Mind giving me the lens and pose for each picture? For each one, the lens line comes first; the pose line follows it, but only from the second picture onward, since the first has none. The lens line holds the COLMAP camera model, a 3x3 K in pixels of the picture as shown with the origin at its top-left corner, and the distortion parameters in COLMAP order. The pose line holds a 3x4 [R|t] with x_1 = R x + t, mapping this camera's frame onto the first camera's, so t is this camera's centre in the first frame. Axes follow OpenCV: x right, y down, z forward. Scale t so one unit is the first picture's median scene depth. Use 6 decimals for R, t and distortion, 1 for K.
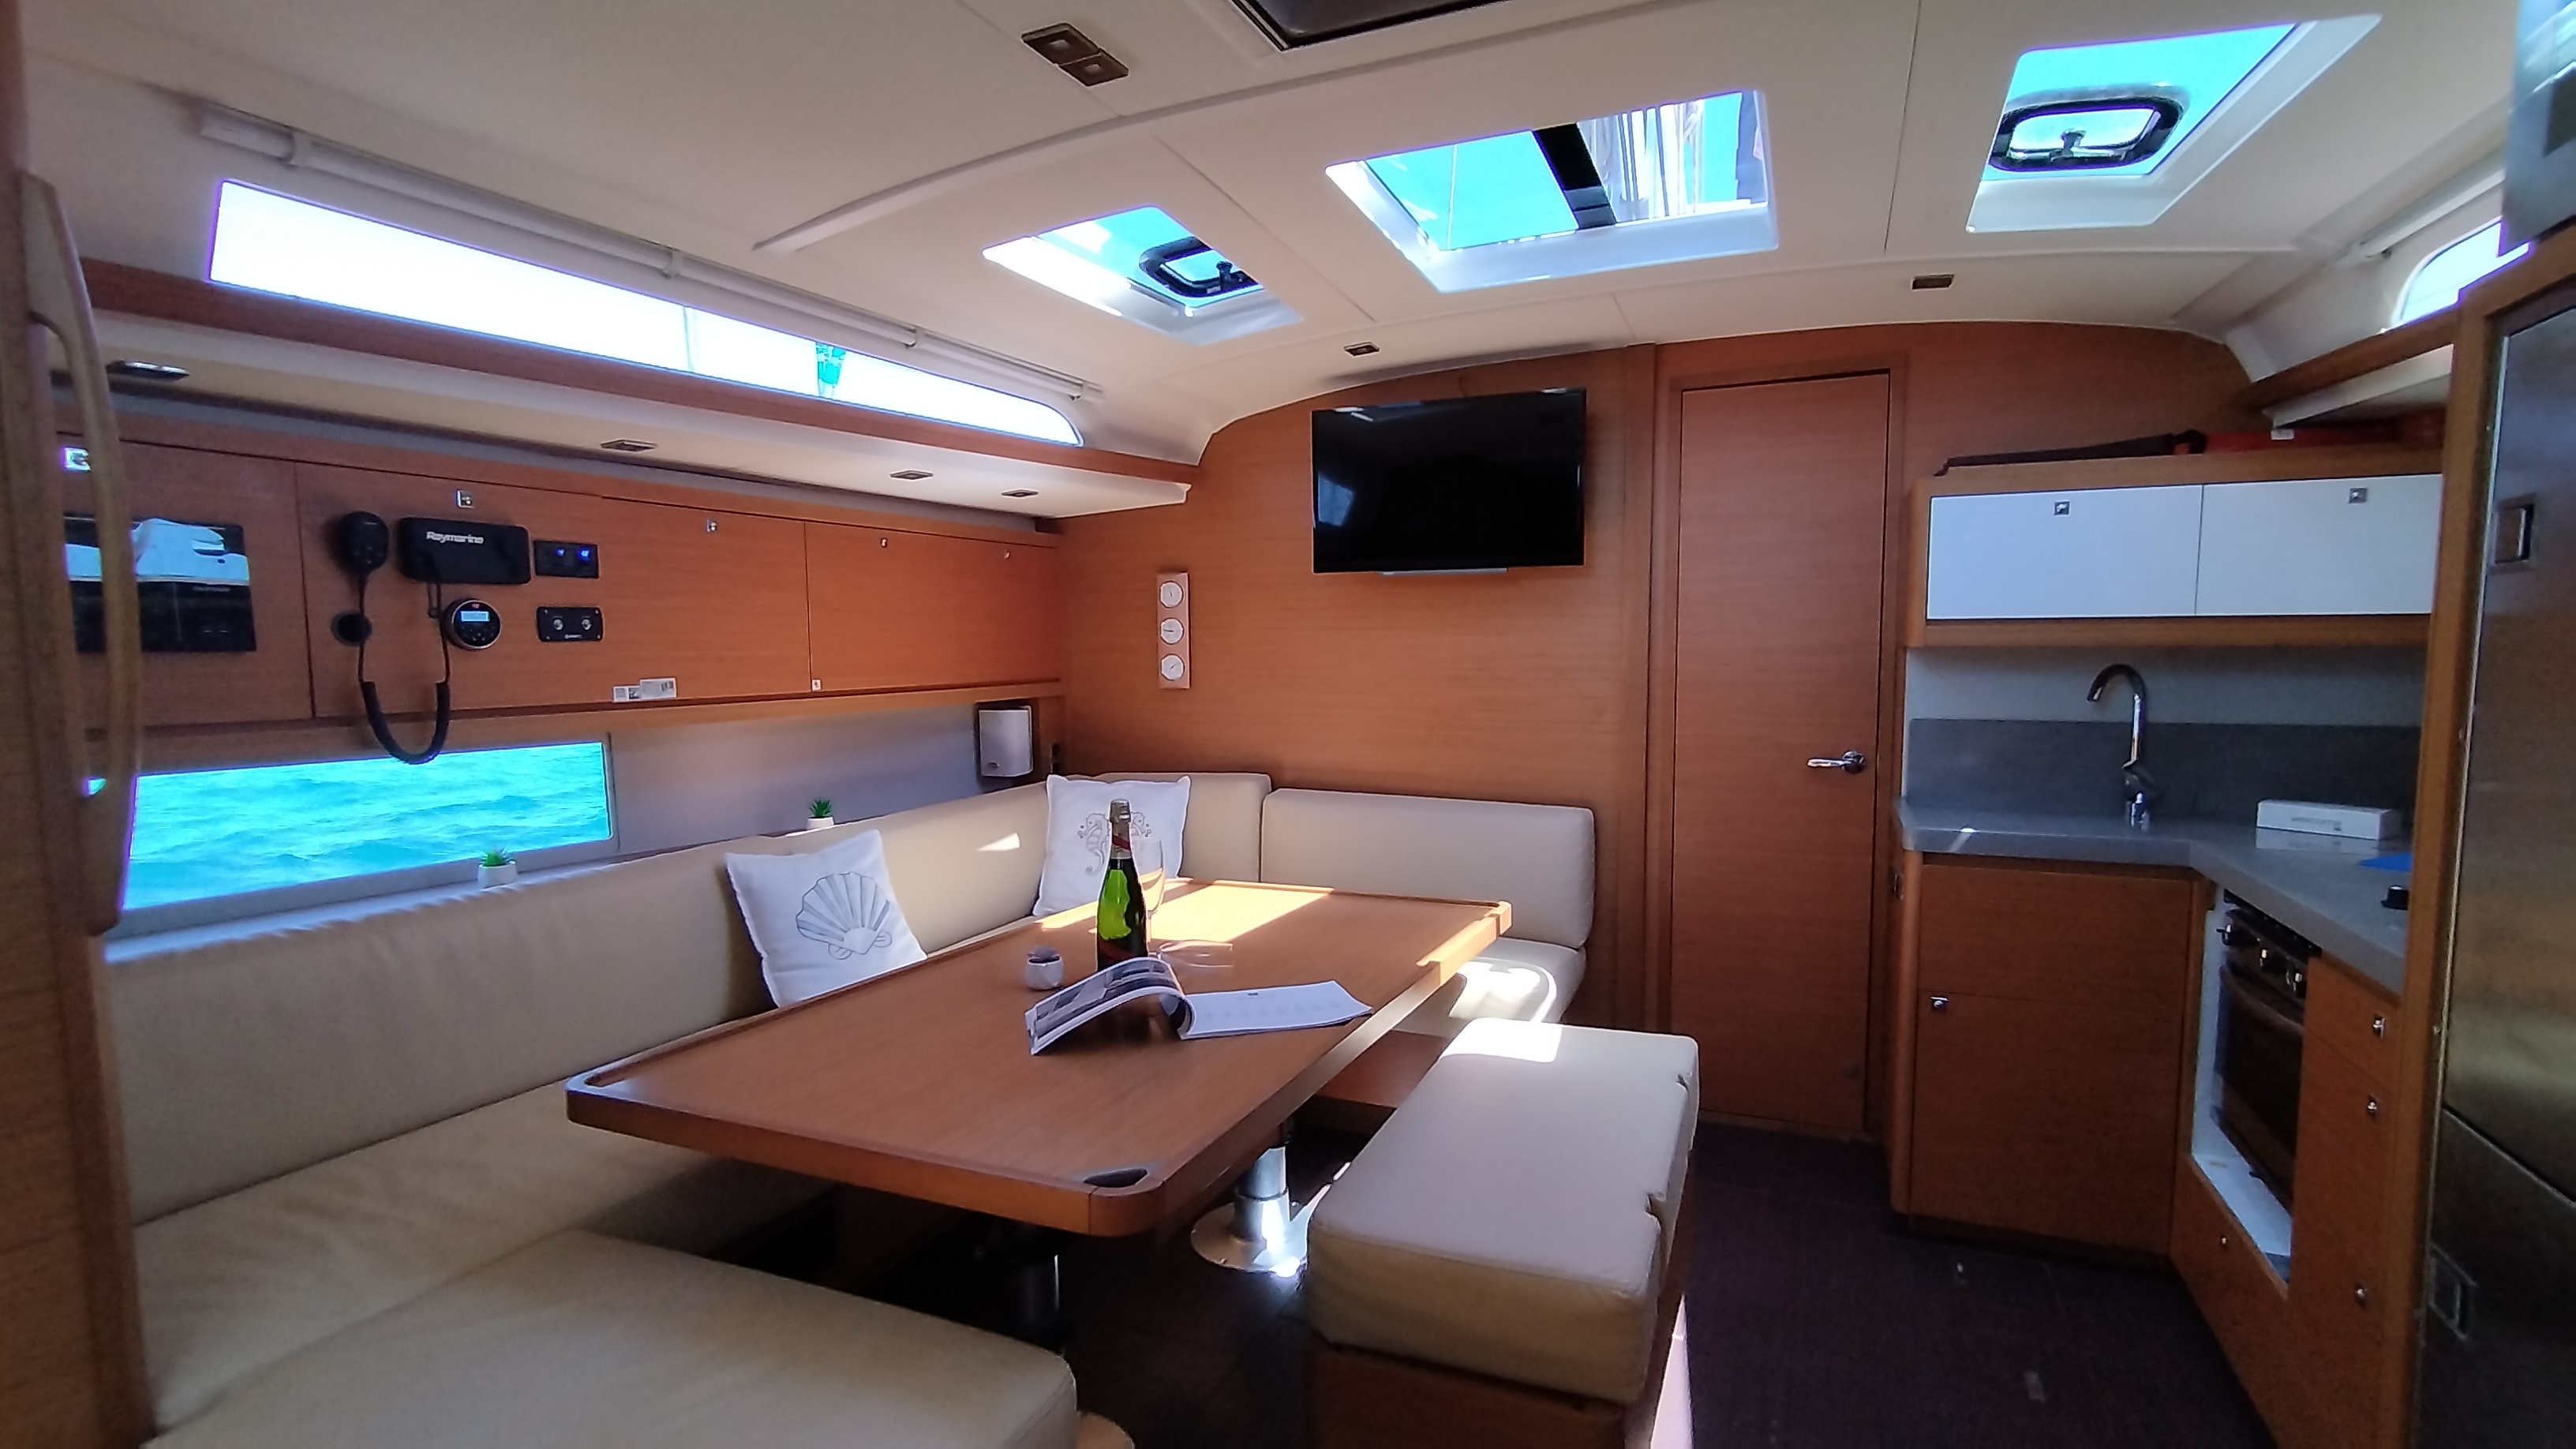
lens RADIAL K [[1172.6, 0, 1317.8], [0, 1172.6, 753.9], [0, 0, 1]] dist [-0.002287, 0.000148]
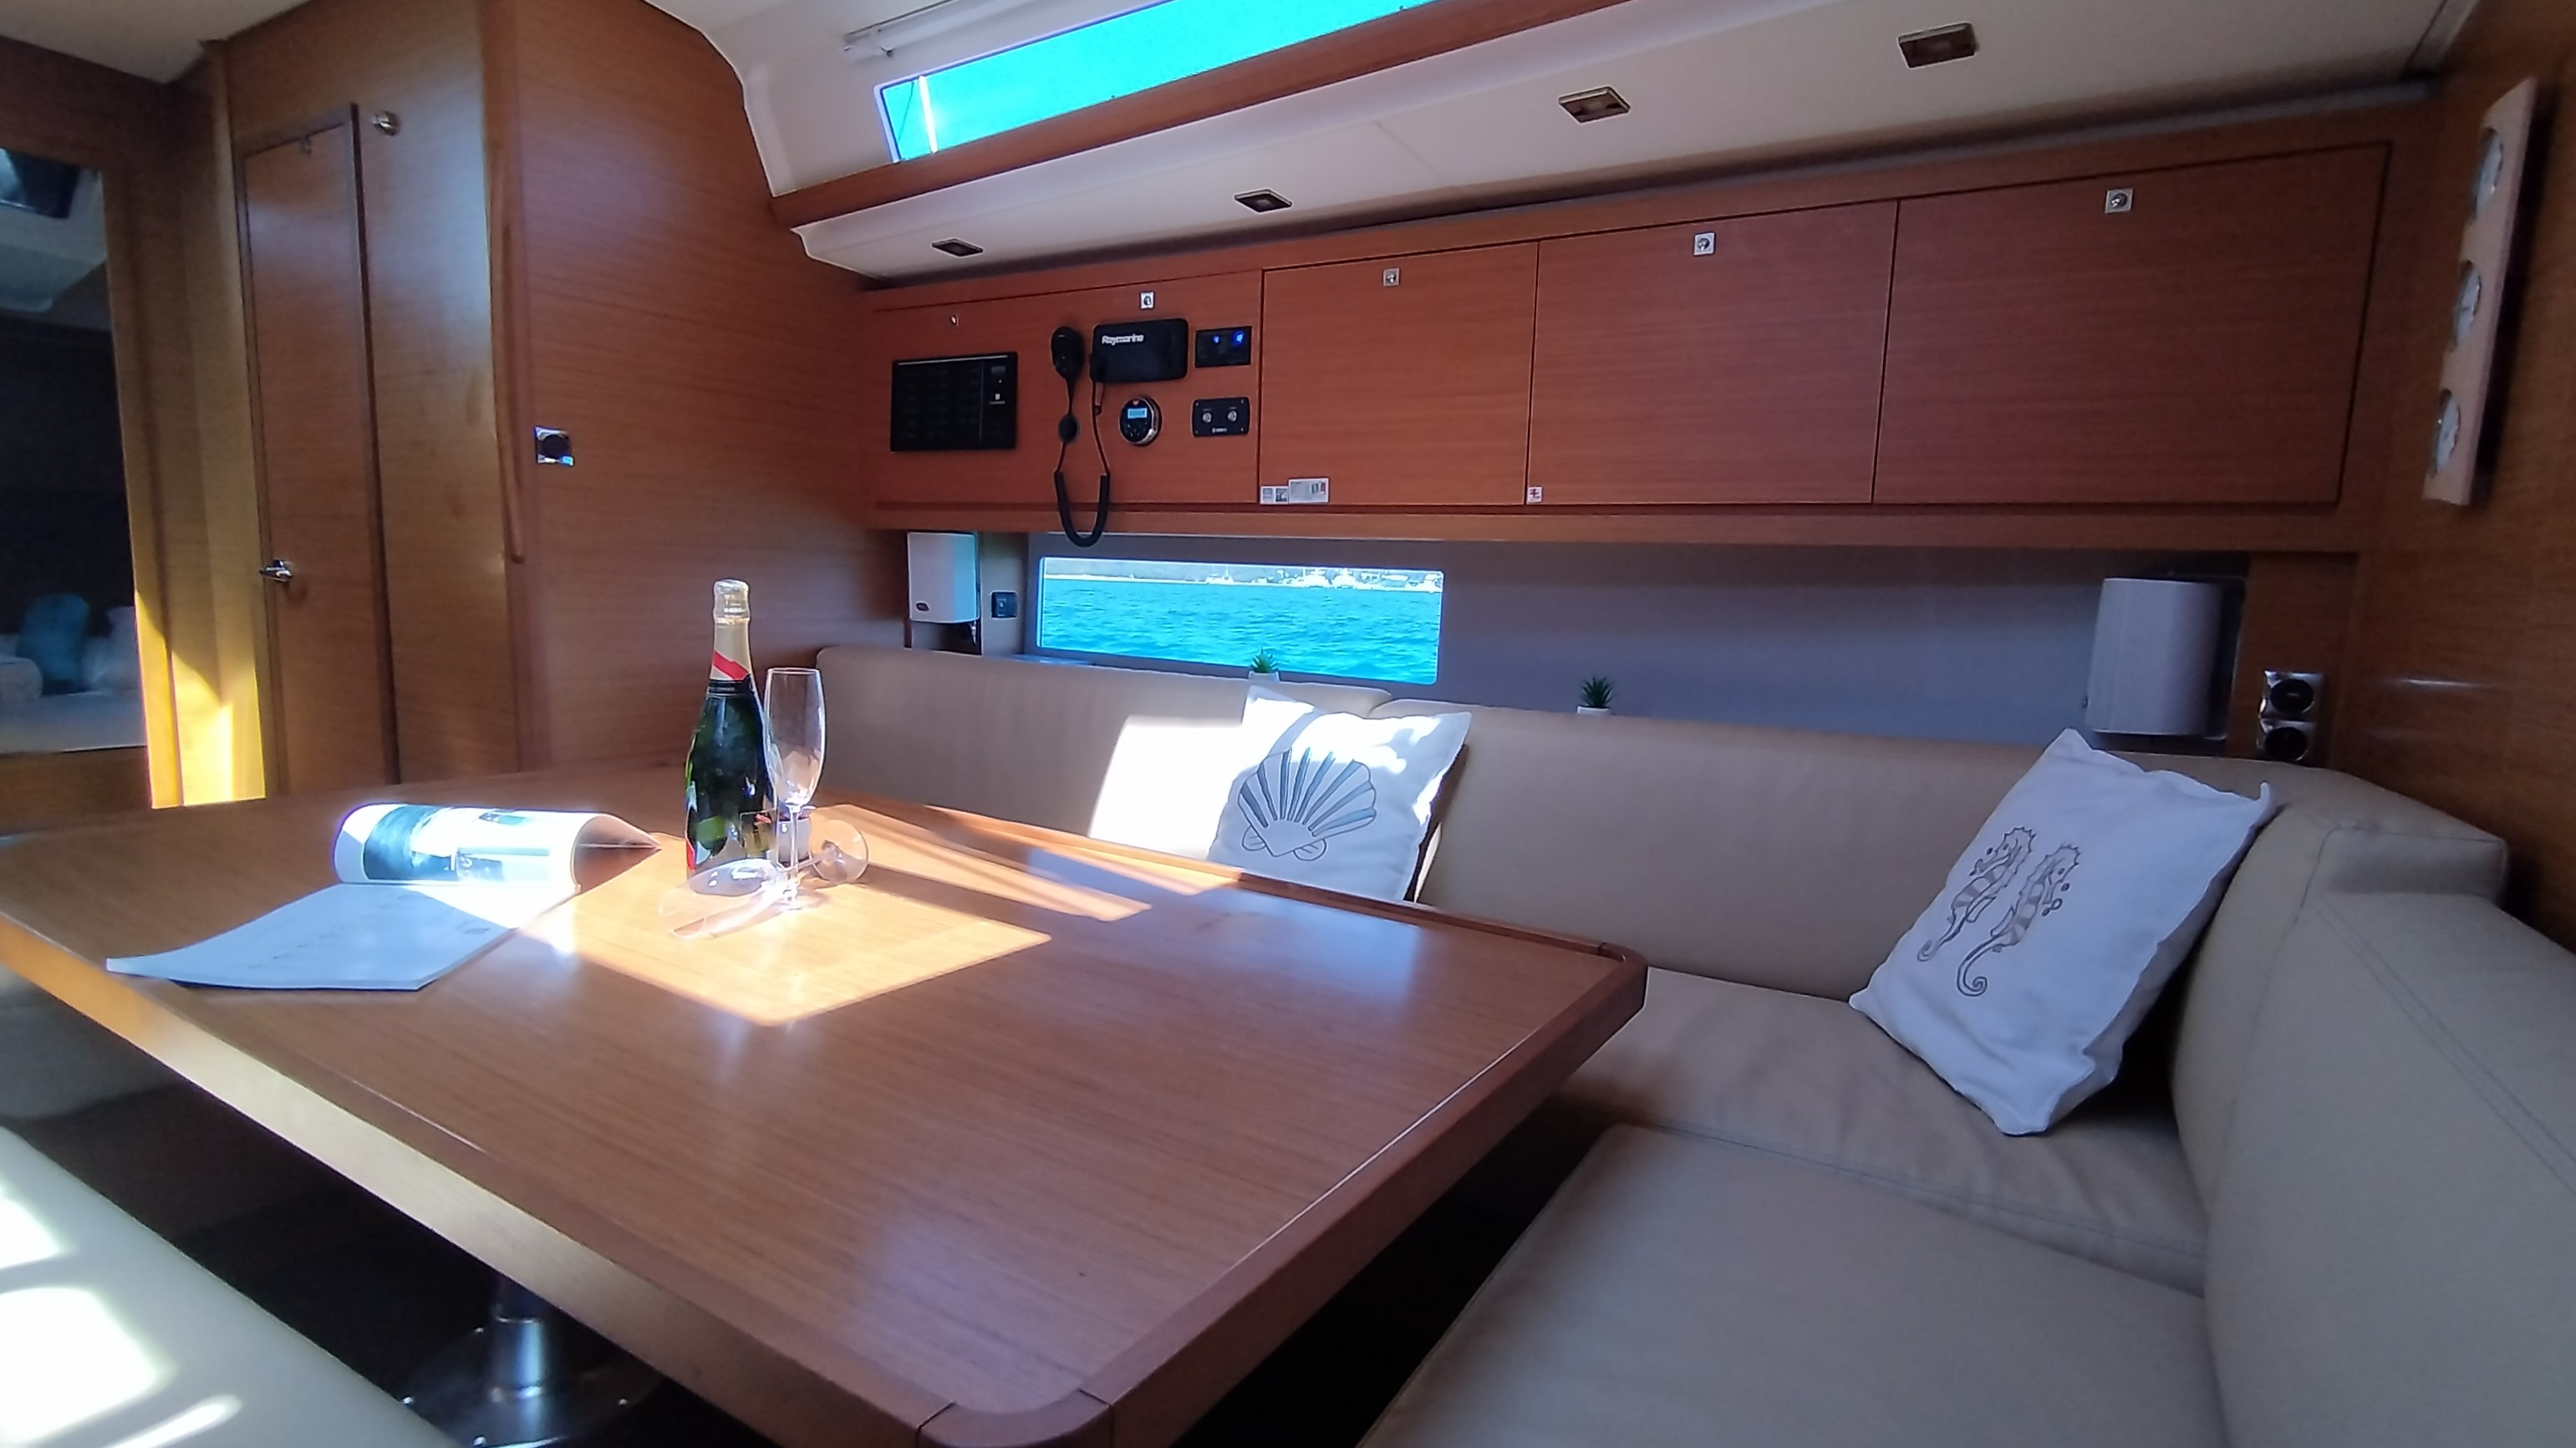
lens RADIAL K [[1248.2, 0, 1314.5], [0, 1248.2, 740.8], [0, 0, 1]] dist [-0.000663, -0.000524]
pose [[-0.131145, 0.126319, -0.983283, 0.355368], [-0.131232, 0.980908, 0.143517, -0.008698], [0.982639, 0.147860, -0.112064, 1.164885]]
